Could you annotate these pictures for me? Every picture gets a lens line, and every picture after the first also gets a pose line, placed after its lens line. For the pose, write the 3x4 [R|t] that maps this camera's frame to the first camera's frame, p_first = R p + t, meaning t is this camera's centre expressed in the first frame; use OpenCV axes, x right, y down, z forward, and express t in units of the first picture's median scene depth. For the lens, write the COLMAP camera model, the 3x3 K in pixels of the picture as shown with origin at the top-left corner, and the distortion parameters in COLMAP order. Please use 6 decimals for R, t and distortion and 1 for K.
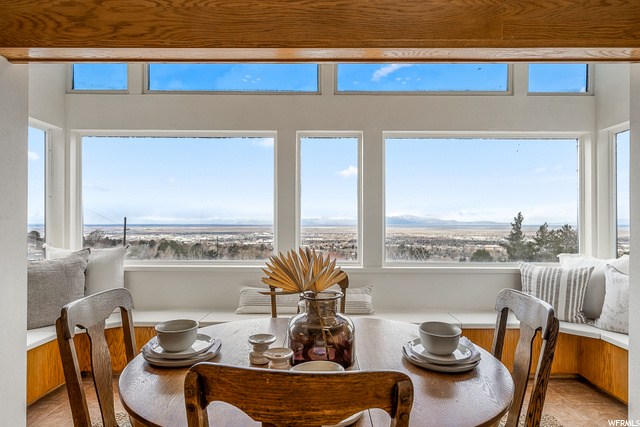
lens RADIAL K [[383.3, 0, 320.0], [0, 383.3, 213.5], [0, 0, 1]] dist [0.004261, 0.001104]
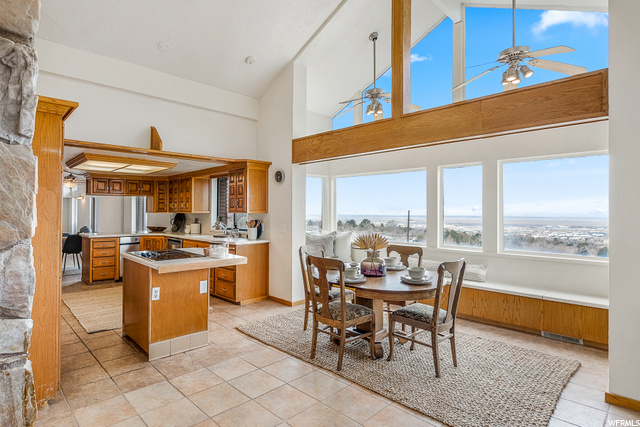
lens RADIAL K [[295.5, 0, 320.0], [0, 295.5, 213.5], [0, 0, 1]] dist [0.001102, -0.000044]
pose [[0.758759, 0.002226, -0.651368, 0.399255], [0.008633, 0.999872, 0.013473, -0.032959], [0.651314, -0.015846, 0.758643, -0.311264]]
